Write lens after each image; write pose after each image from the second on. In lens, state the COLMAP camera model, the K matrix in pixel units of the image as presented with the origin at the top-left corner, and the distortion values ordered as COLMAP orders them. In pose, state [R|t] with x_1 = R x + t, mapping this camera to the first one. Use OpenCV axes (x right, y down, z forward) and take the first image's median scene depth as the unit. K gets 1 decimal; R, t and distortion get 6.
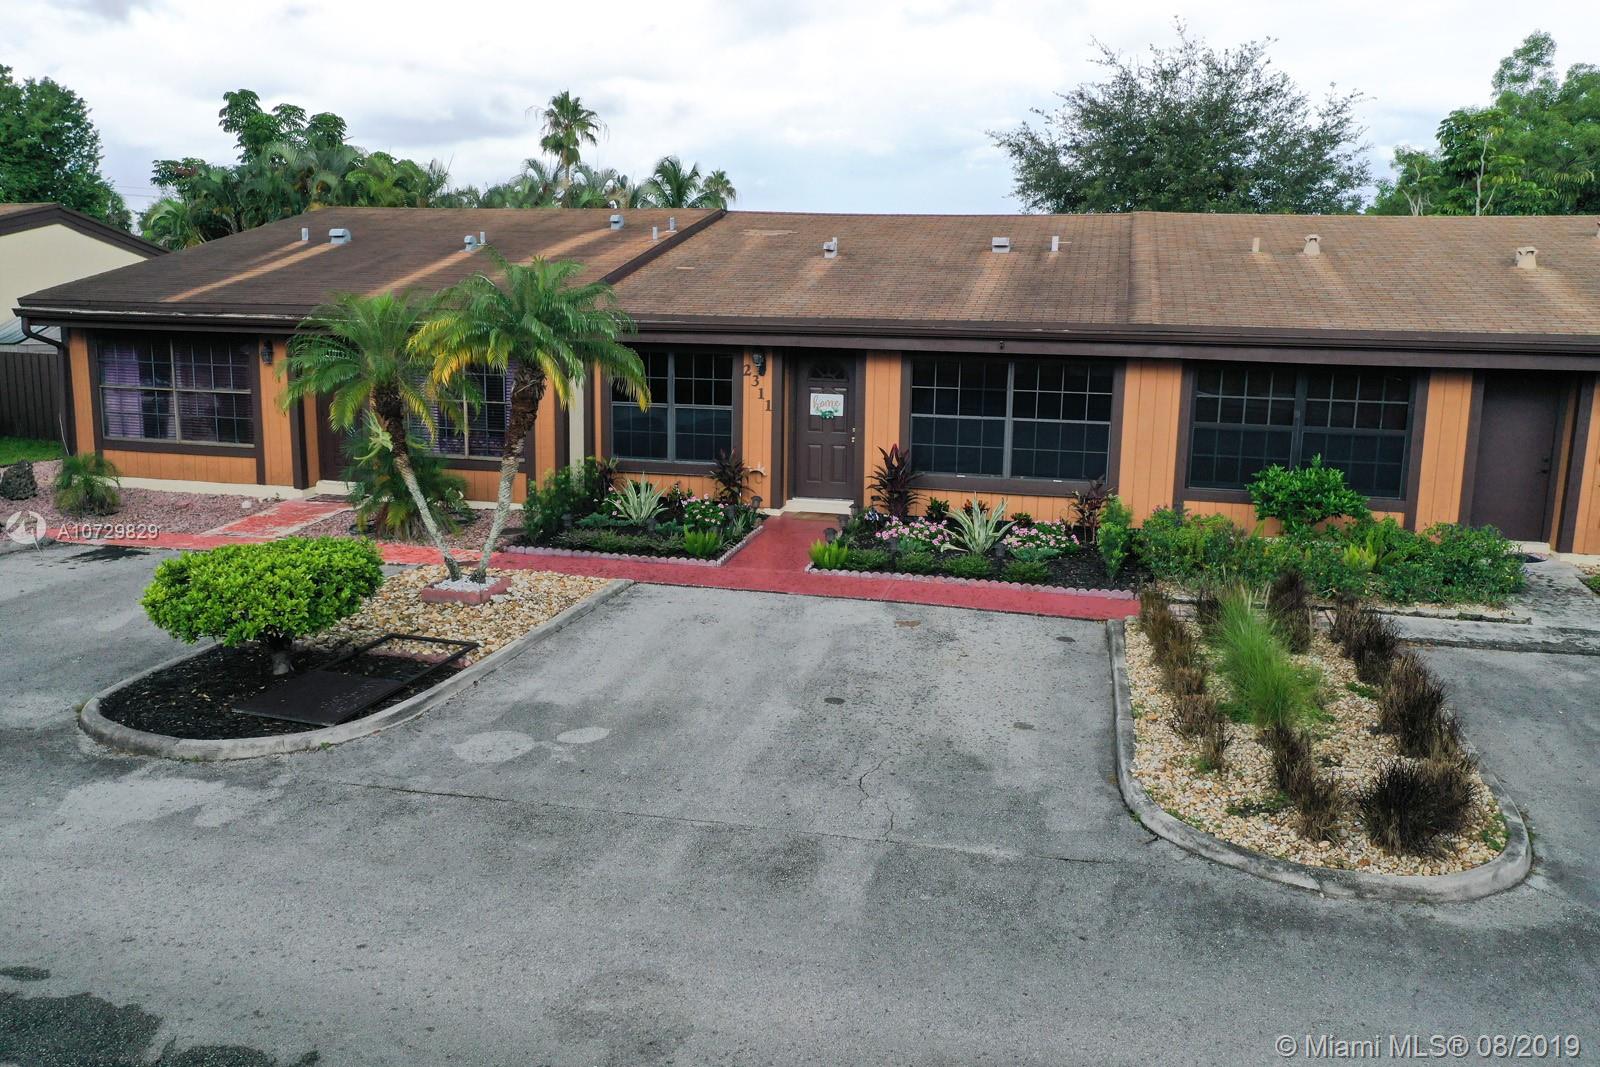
lens RADIAL K [[1275.0, 0, 800.0], [0, 1275.0, 533.5], [0, 0, 1]] dist [-0.006463, 0.003942]
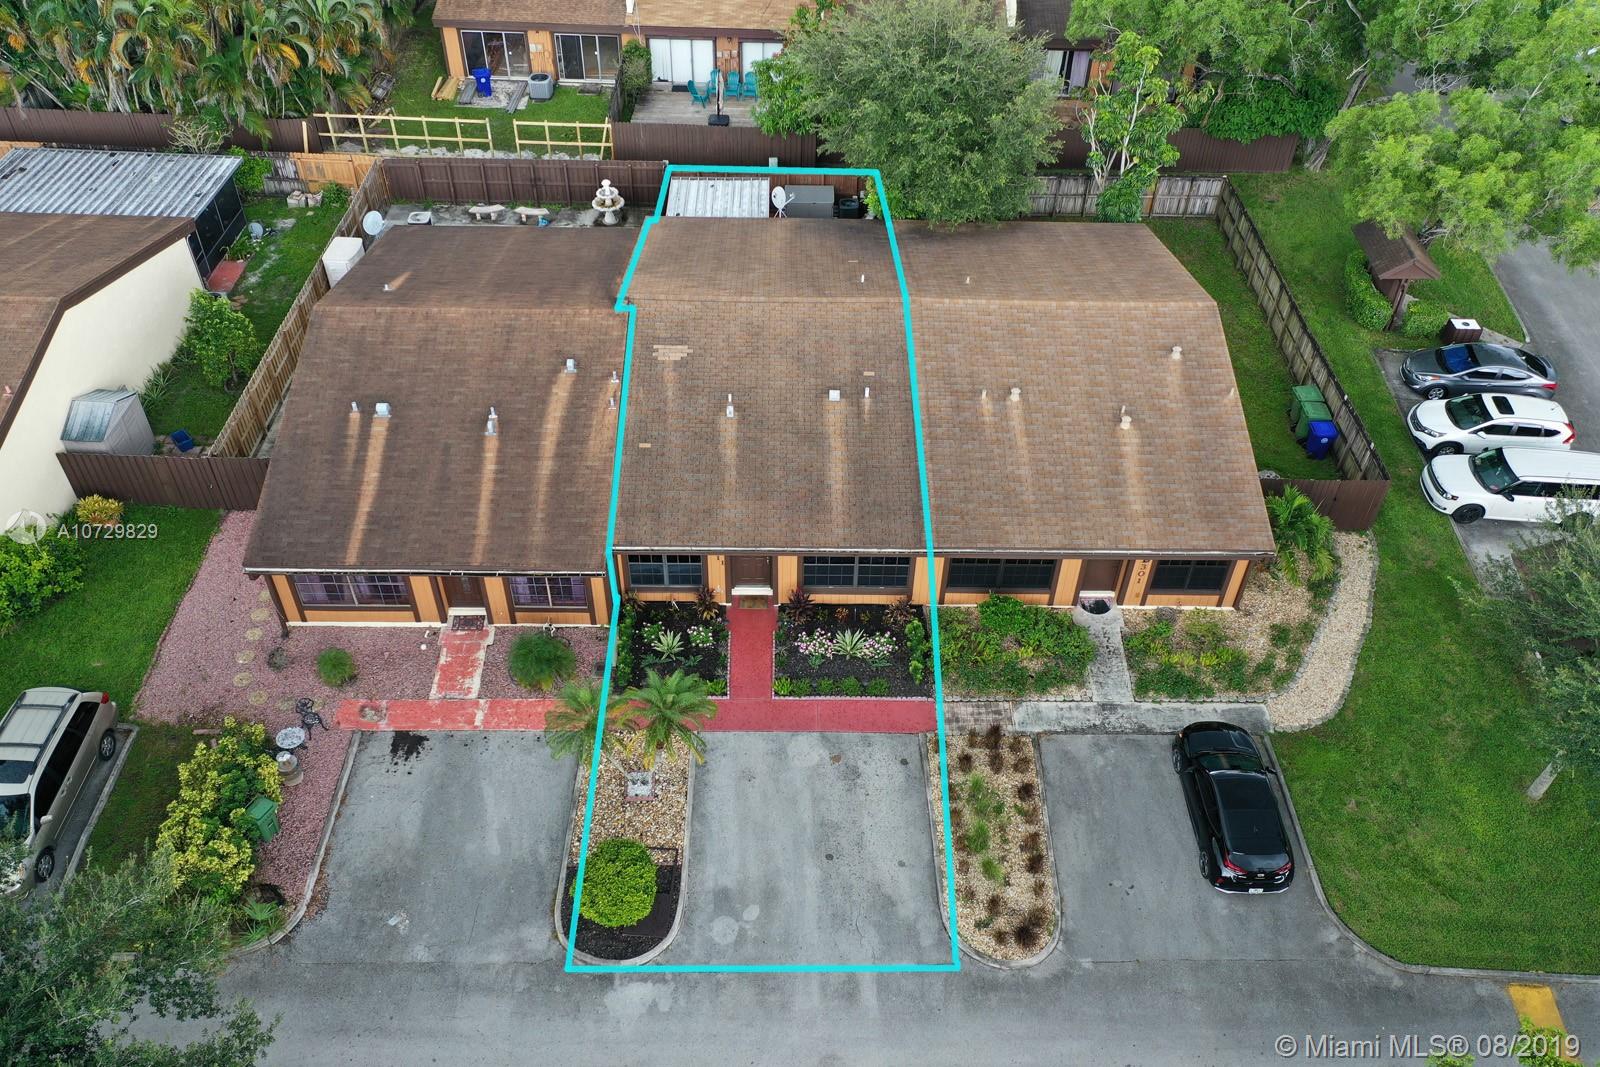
lens RADIAL K [[1275.0, 0, 800.0], [0, 1275.0, 533.5], [0, 0, 1]] dist [-0.006463, 0.003942]
pose [[0.969830, -0.169066, 0.175630, -0.413770], [0.043508, 0.828913, 0.557683, -2.056778], [-0.239867, -0.533216, 0.811261, -0.822985]]
